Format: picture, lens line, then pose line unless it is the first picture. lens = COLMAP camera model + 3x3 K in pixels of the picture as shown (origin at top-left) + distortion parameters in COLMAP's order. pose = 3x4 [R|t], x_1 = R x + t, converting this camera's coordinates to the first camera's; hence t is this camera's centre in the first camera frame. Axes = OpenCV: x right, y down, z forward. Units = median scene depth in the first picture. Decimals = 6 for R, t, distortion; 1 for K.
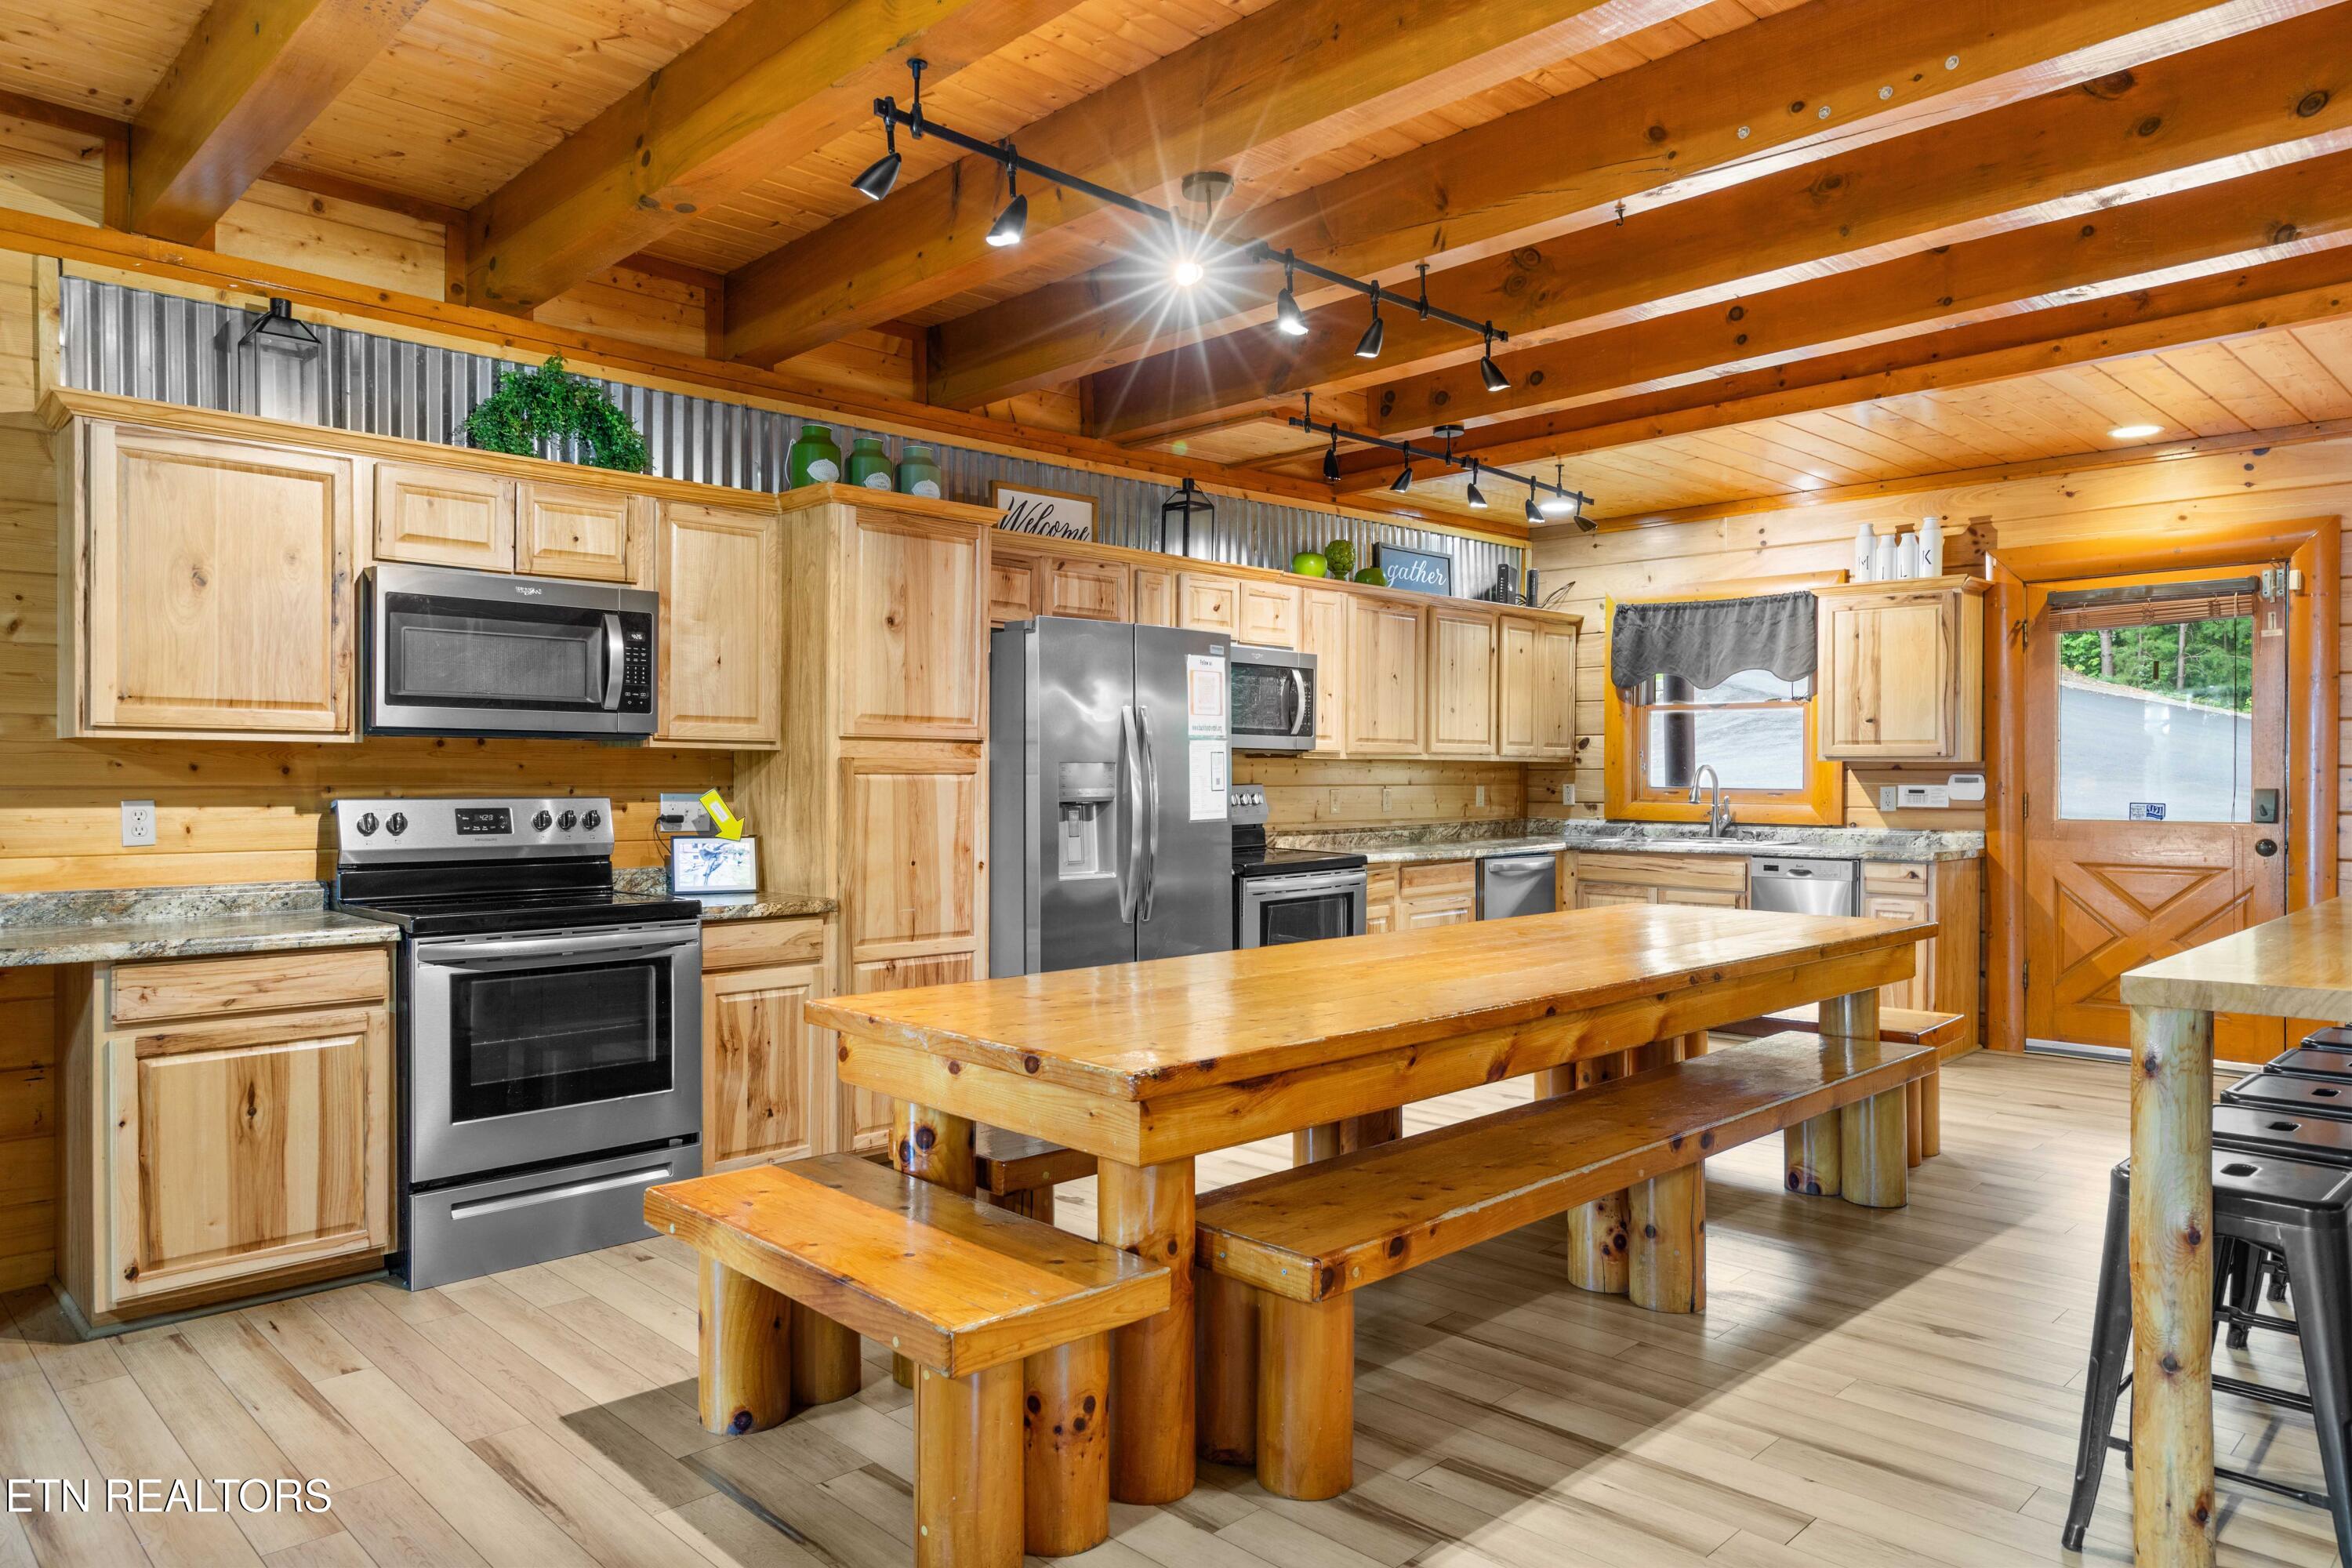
lens RADIAL K [[1500.9, 0, 1169.5], [0, 1500.9, 780.2], [0, 0, 1]] dist [0.006293, 0.003318]
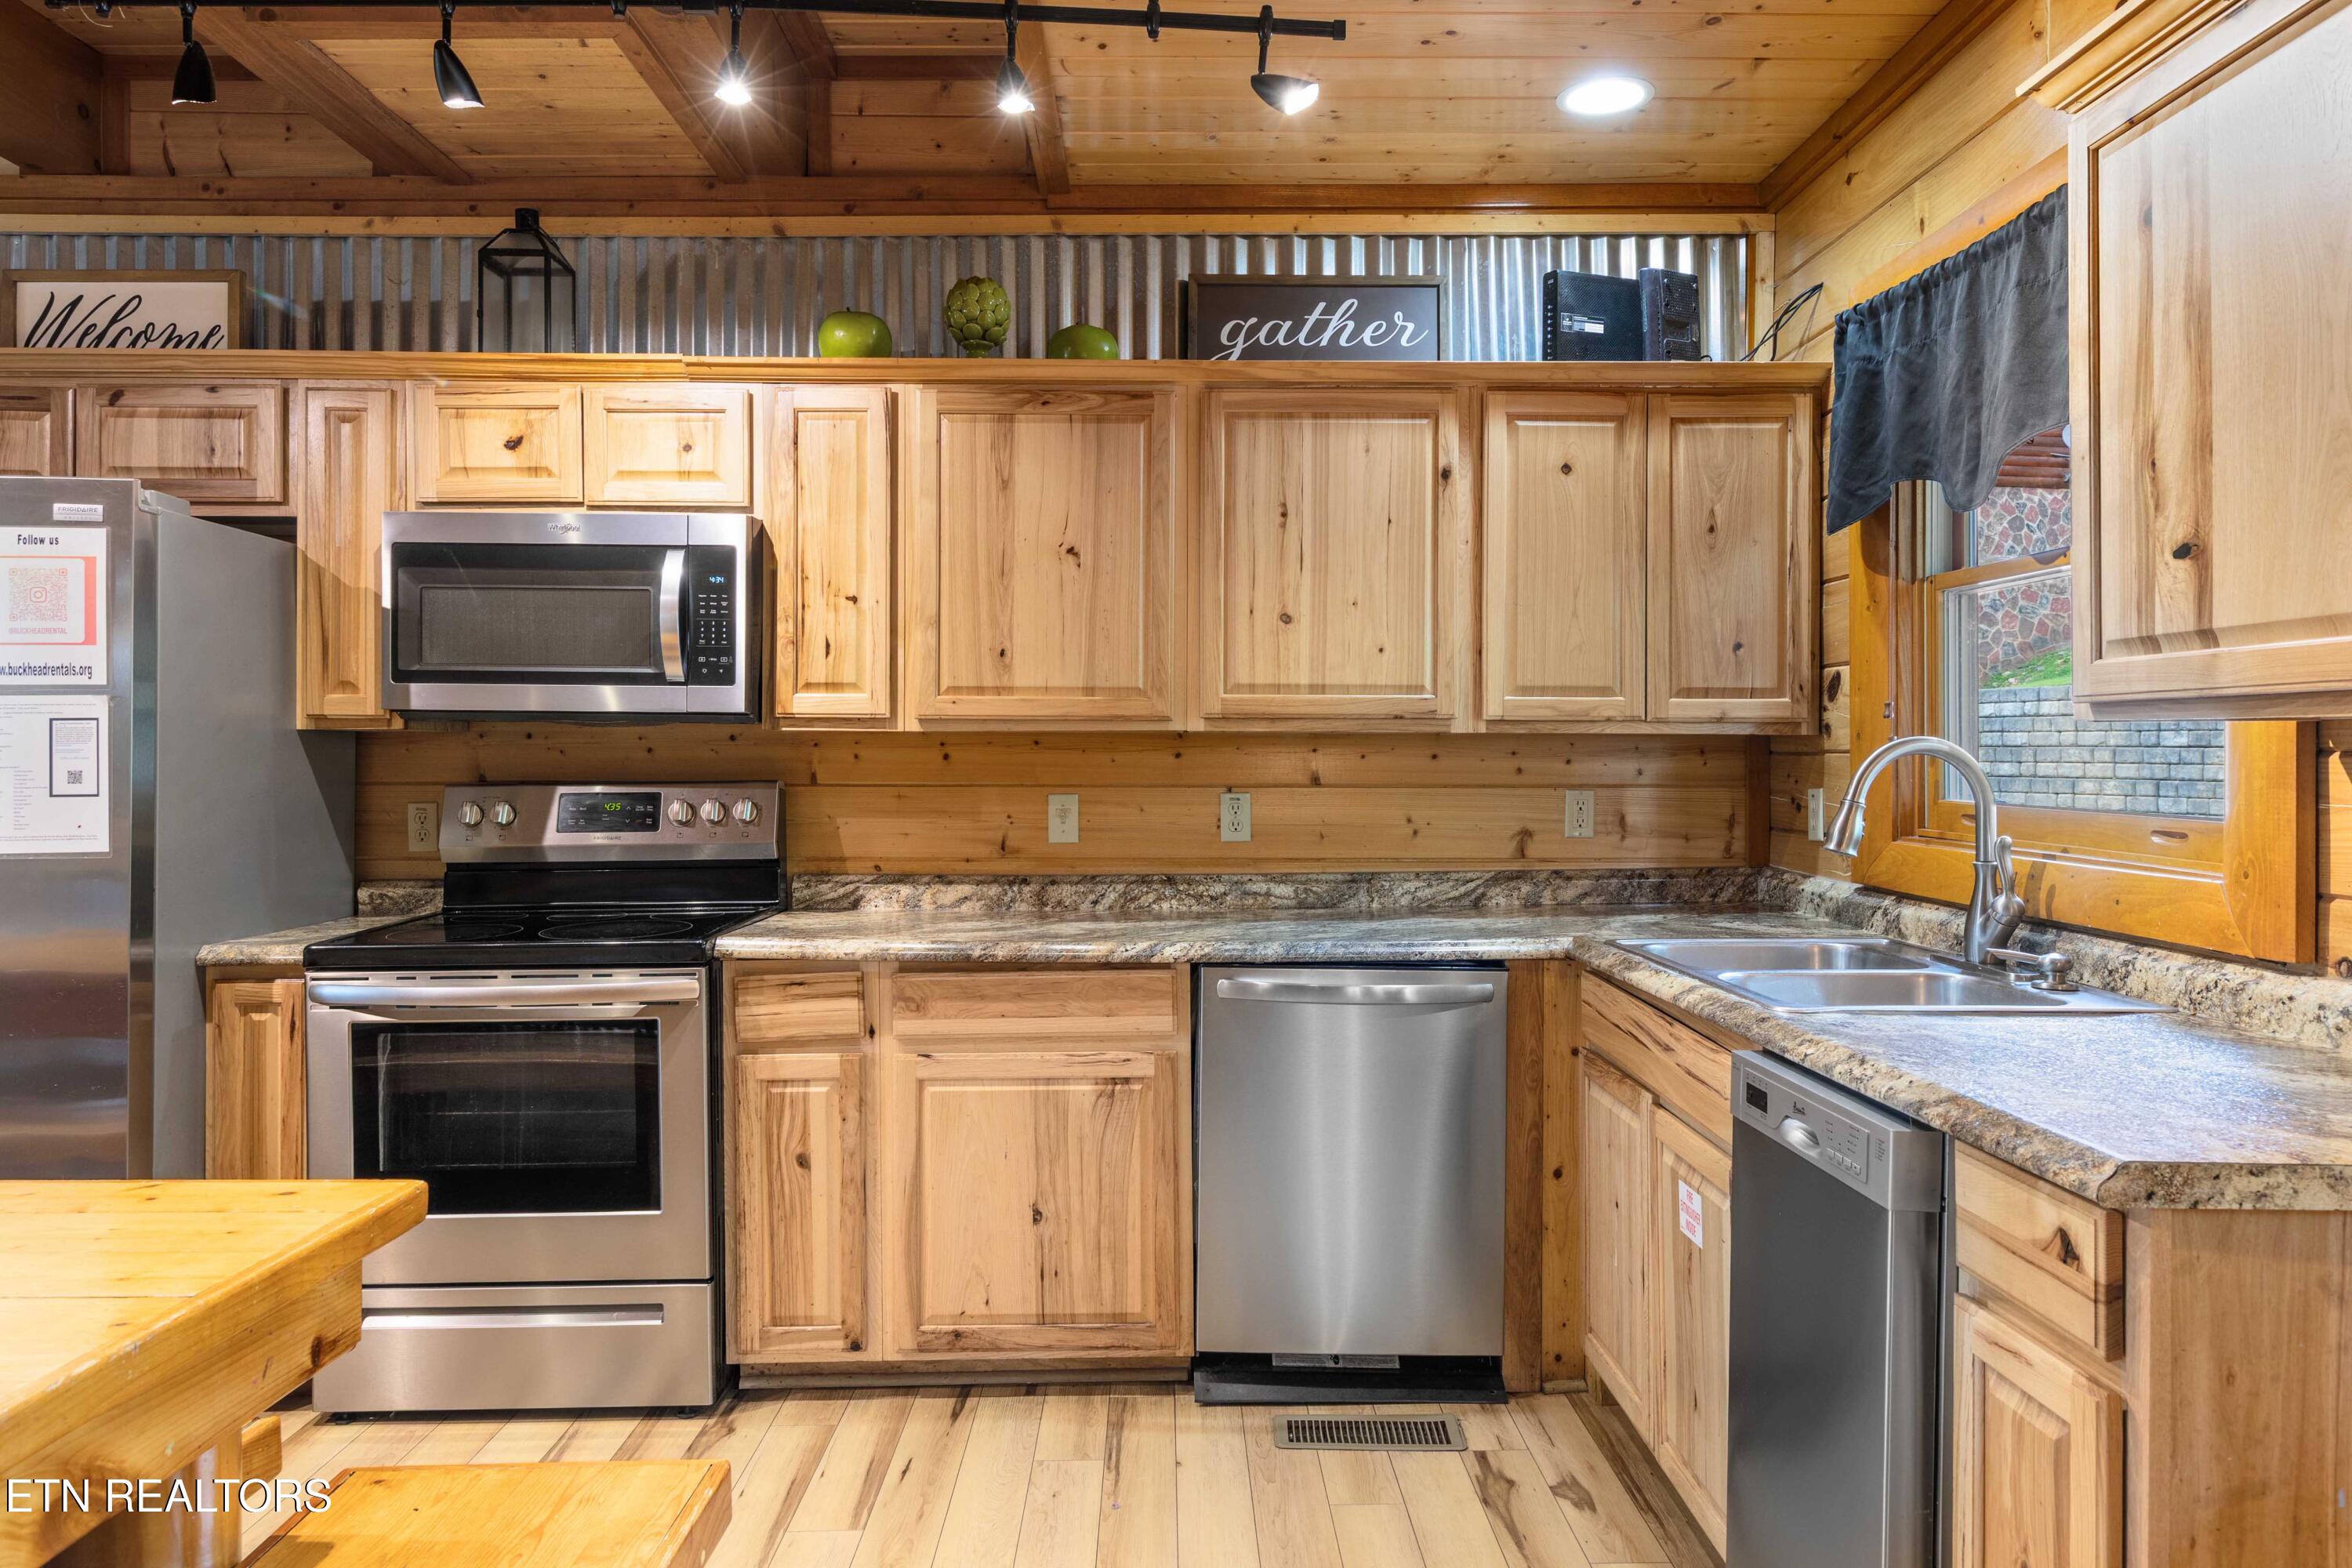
lens RADIAL K [[1547.7, 0, 1181.2], [0, 1547.7, 751.6], [0, 0, 1]] dist [0.009264, 0.000060]
pose [[0.722644, -0.001670, -0.691218, 0.827396], [-0.004386, 0.999966, -0.007001, -0.007428], [0.691207, 0.008091, 0.722612, 1.120288]]
